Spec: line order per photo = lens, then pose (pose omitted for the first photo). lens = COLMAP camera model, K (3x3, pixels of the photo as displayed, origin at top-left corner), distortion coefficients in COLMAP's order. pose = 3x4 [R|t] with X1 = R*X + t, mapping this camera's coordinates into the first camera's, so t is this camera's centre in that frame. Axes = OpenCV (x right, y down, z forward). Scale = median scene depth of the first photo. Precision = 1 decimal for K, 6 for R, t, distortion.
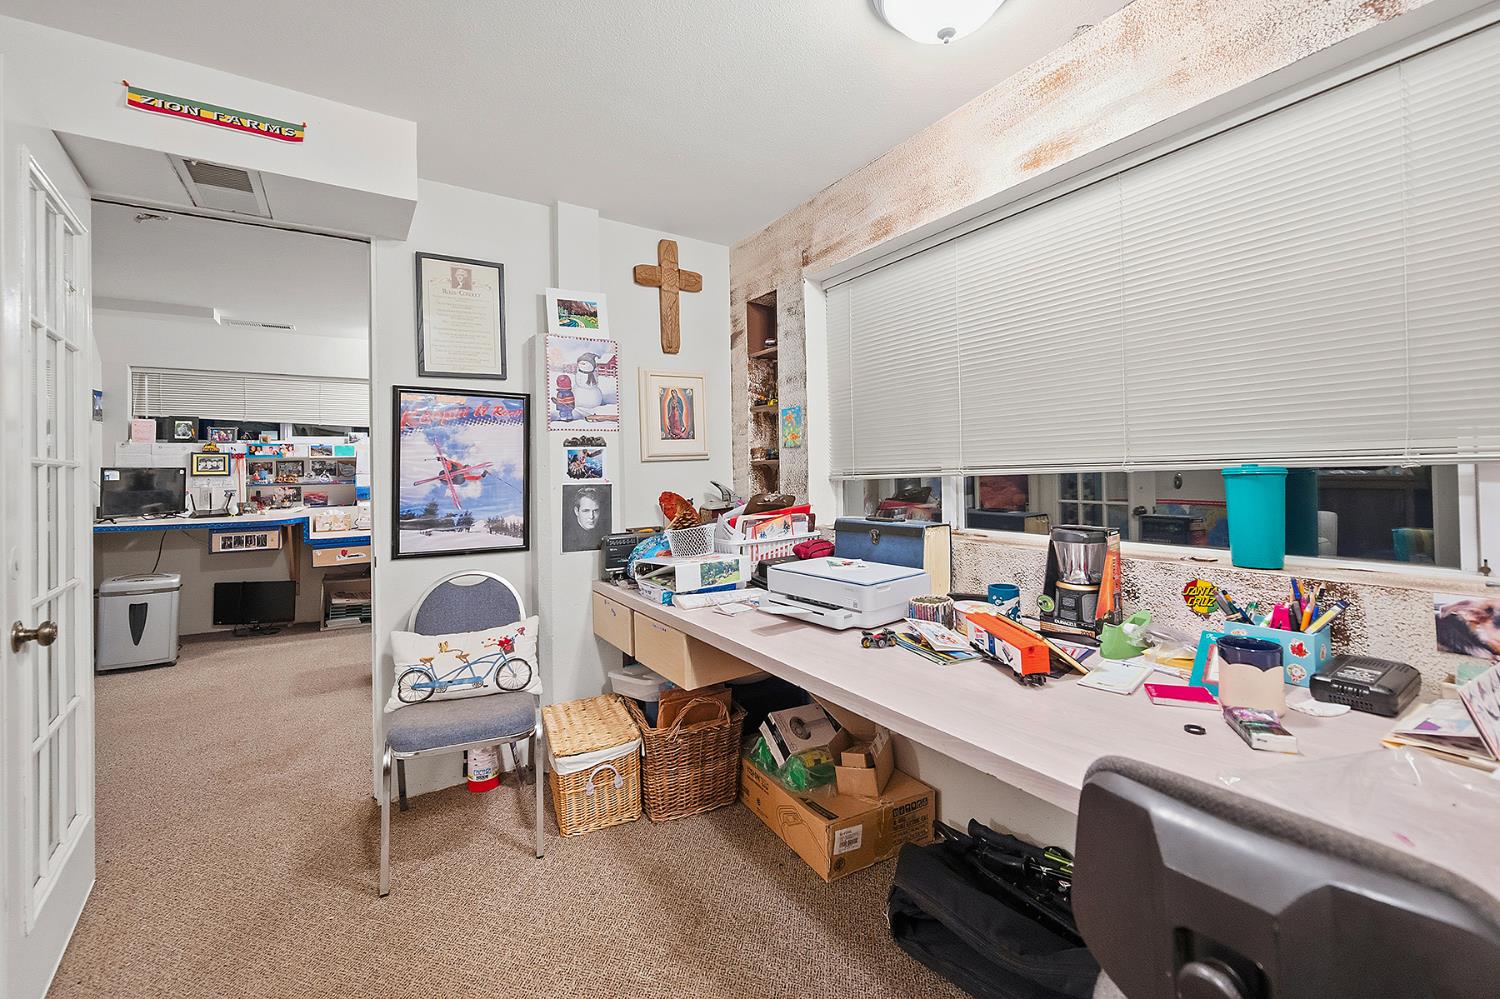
lens RADIAL K [[630.1, 0, 749.0], [0, 630.1, 473.0], [0, 0, 1]] dist [-0.000123, -0.000094]
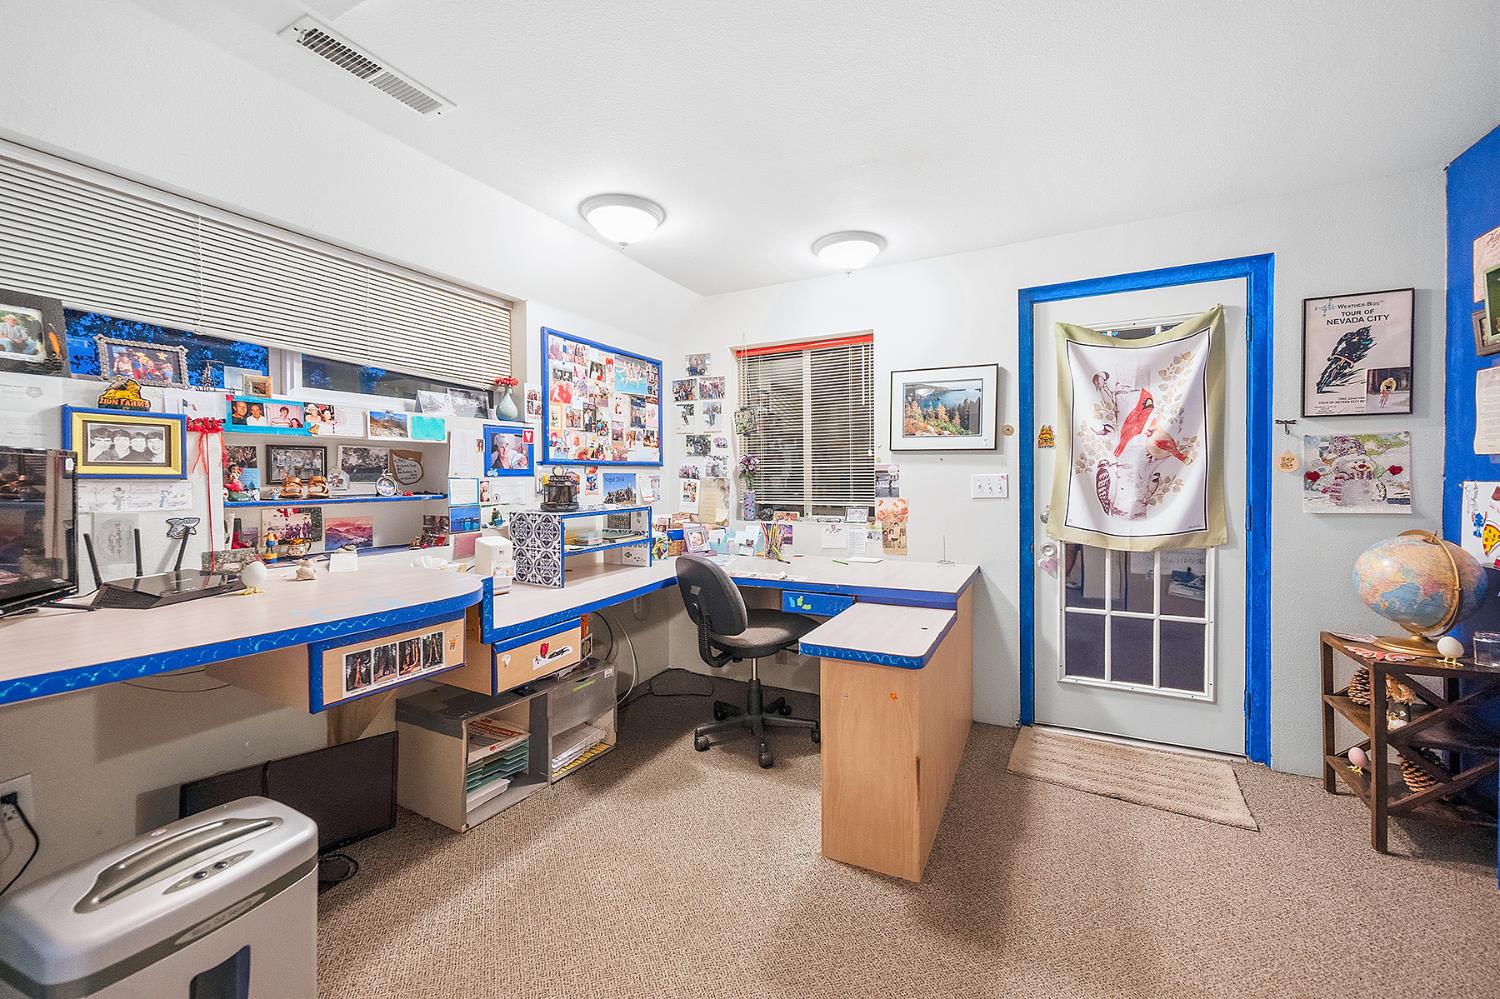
lens RADIAL K [[603.0, 0, 750.0], [0, 603.0, 499.5], [0, 0, 1]] dist [0.000417, 0.000029]
pose [[0.866672, -0.008078, 0.498814, -0.709757], [-0.001850, 0.999810, 0.019405, 0.008855], [-0.498876, -0.017741, 0.866492, 0.534189]]
